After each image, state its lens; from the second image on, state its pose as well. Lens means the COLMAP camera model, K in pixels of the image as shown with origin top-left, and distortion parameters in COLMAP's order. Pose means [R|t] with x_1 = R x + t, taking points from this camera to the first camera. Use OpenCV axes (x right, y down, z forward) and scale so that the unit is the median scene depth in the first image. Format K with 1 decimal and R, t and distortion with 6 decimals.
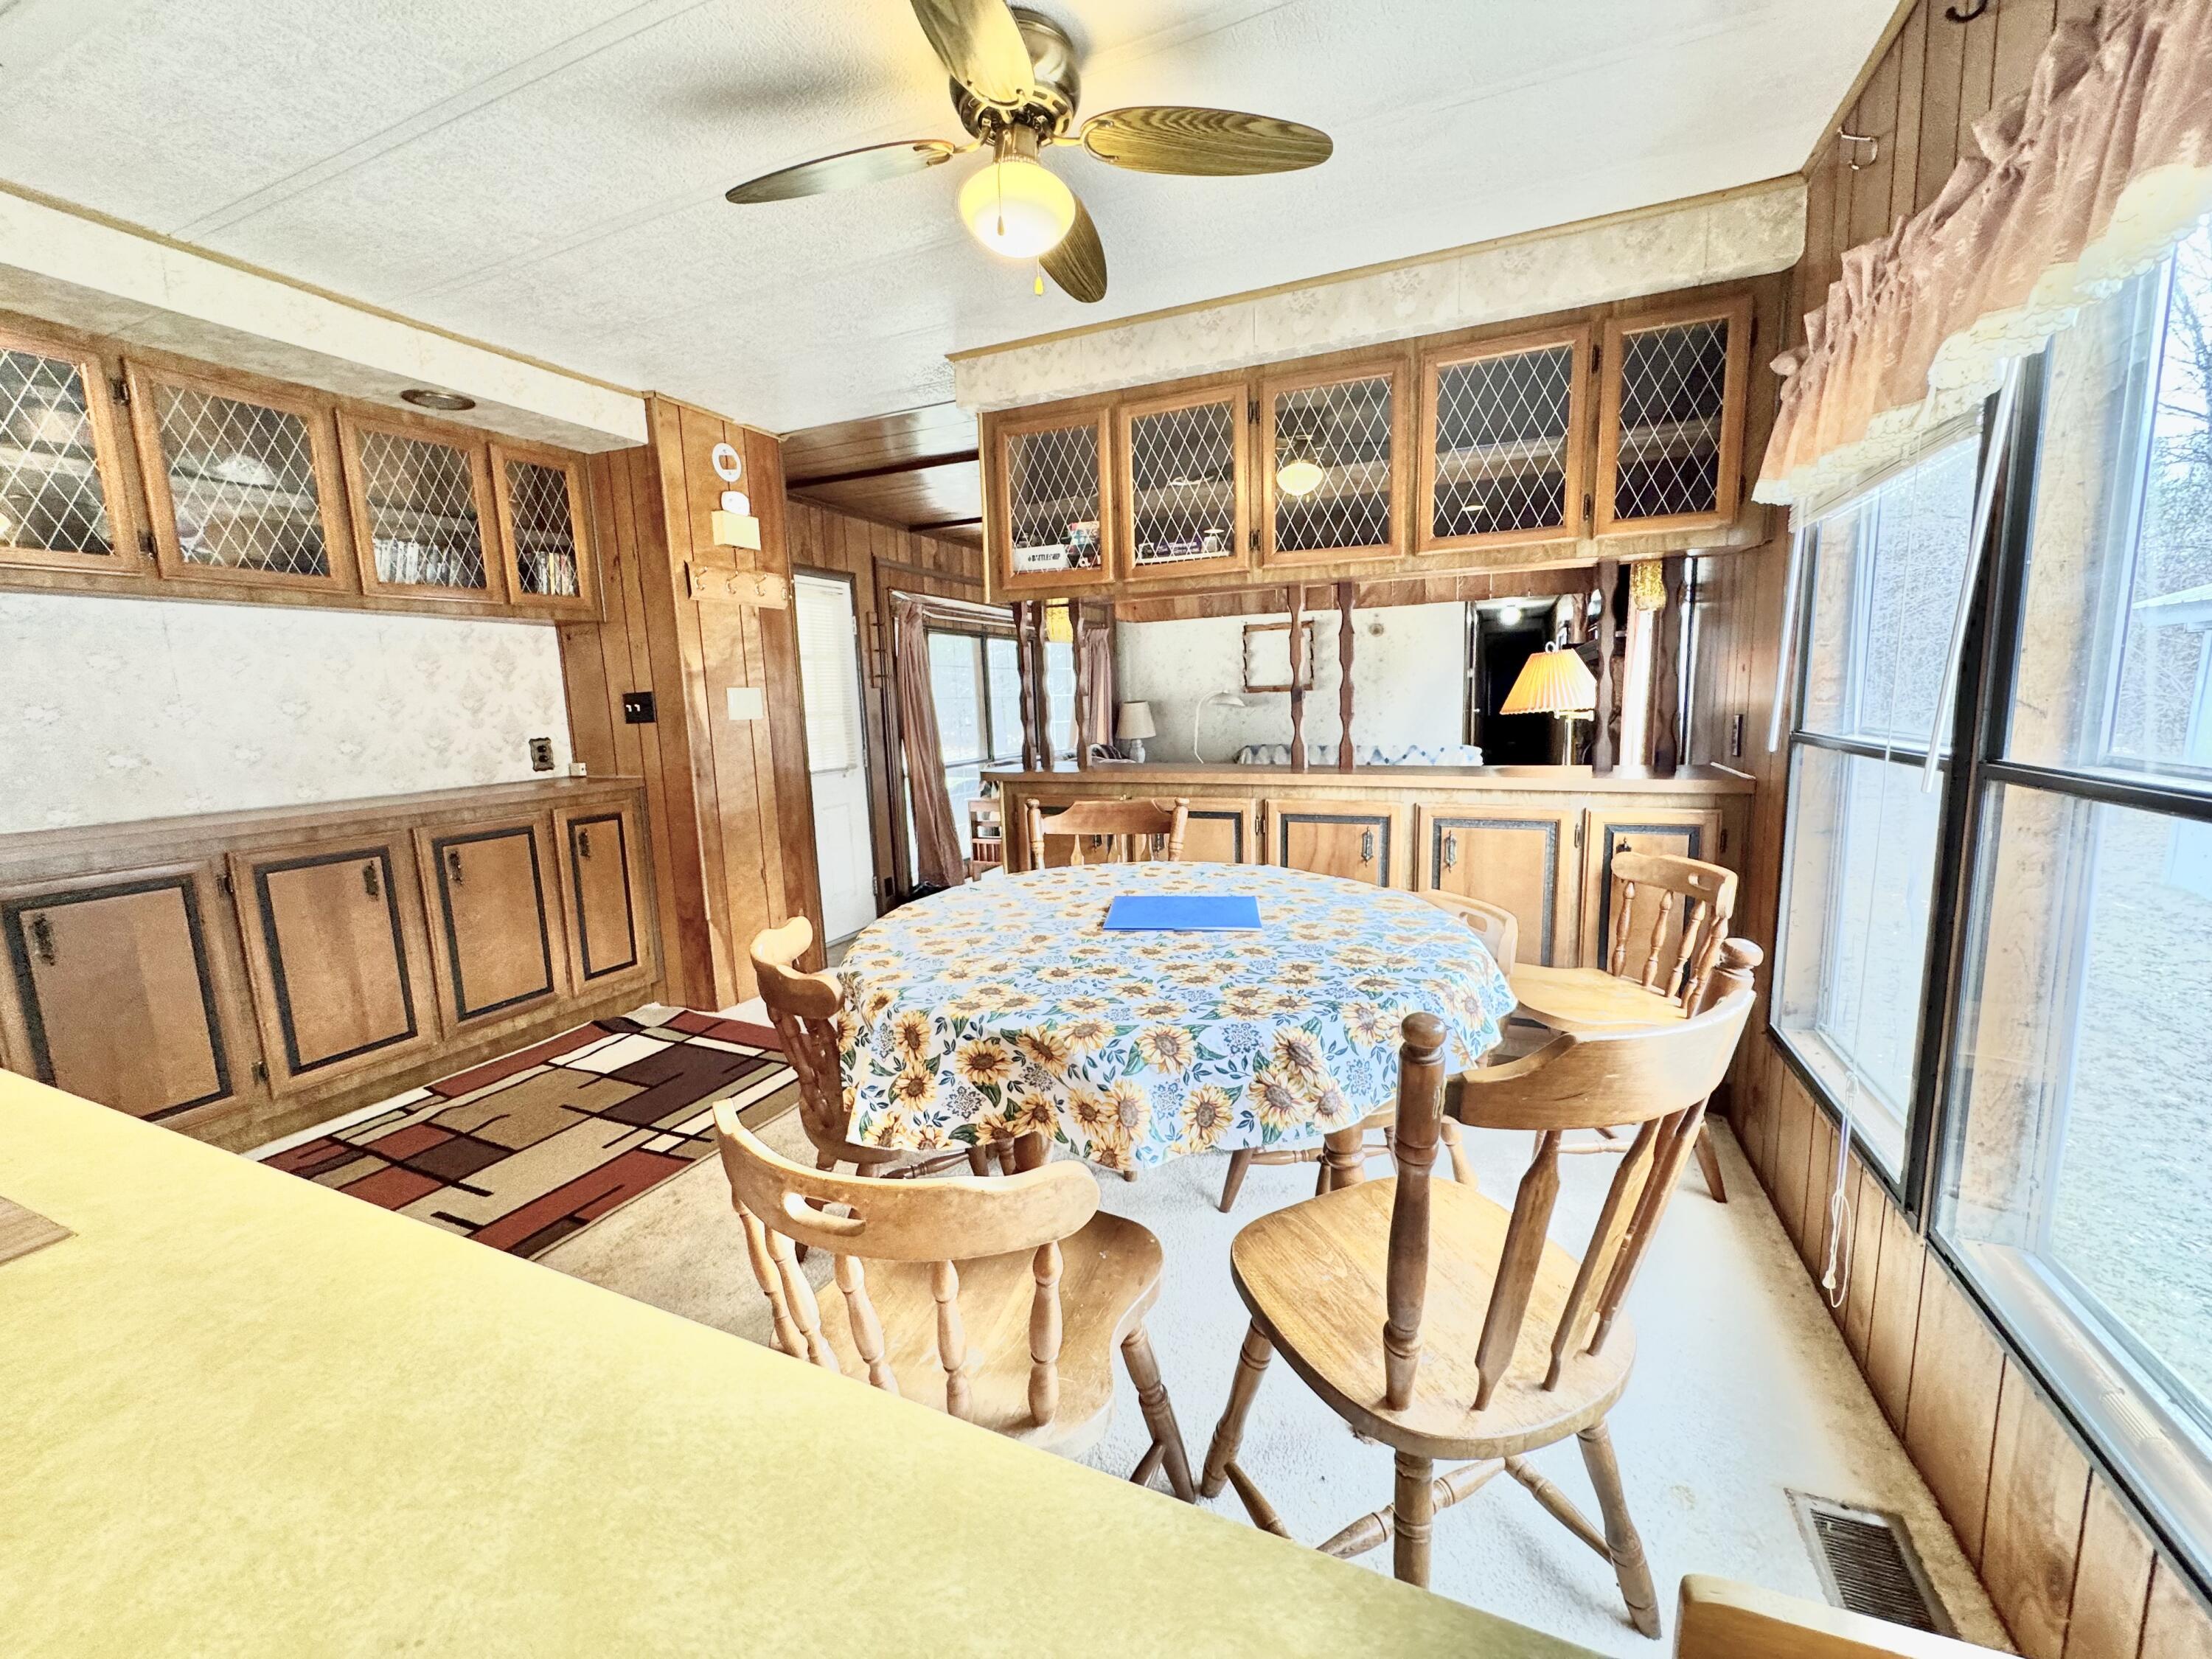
lens RADIAL K [[886.5, 0, 1106.0], [0, 886.5, 829.5], [0, 0, 1]] dist [-0.001498, 0.000155]
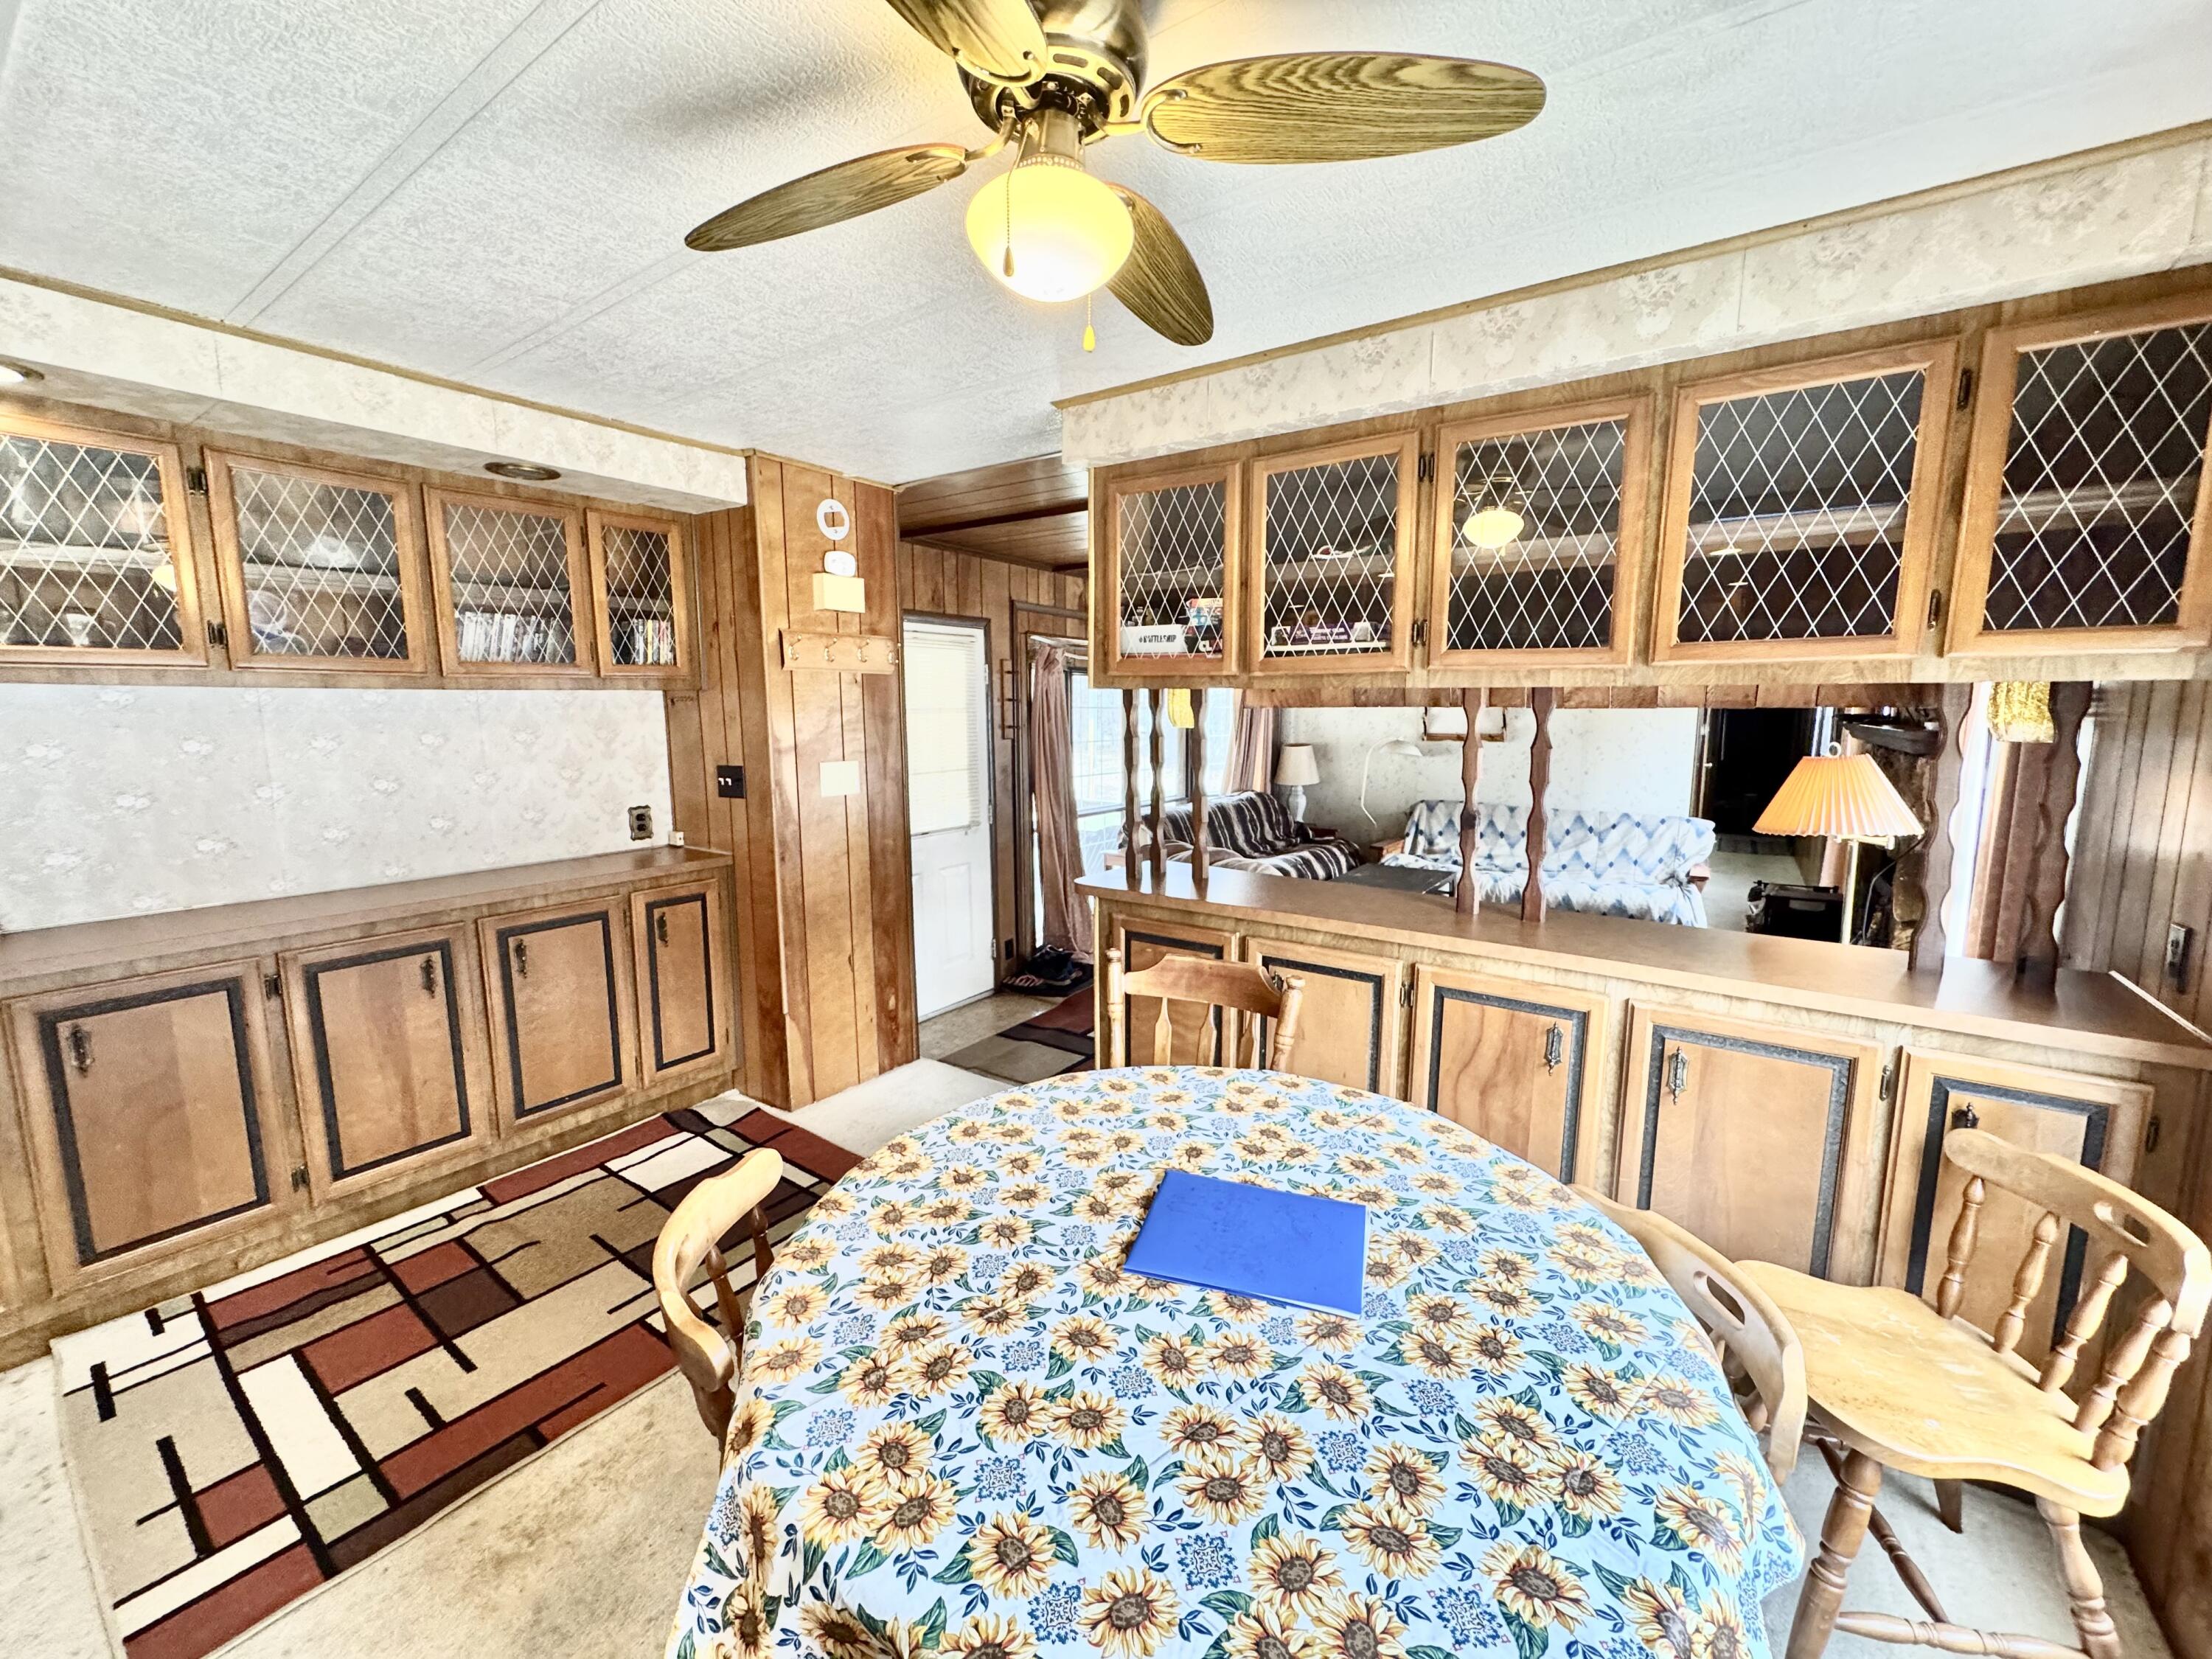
lens RADIAL K [[886.5, 0, 1106.0], [0, 886.5, 829.5], [0, 0, 1]] dist [-0.001498, 0.000155]
pose [[0.979883, 0.056861, -0.191303, 0.059027], [-0.058061, 0.998313, -0.000667, -0.140173], [0.190942, 0.011761, 0.981531, 0.197508]]
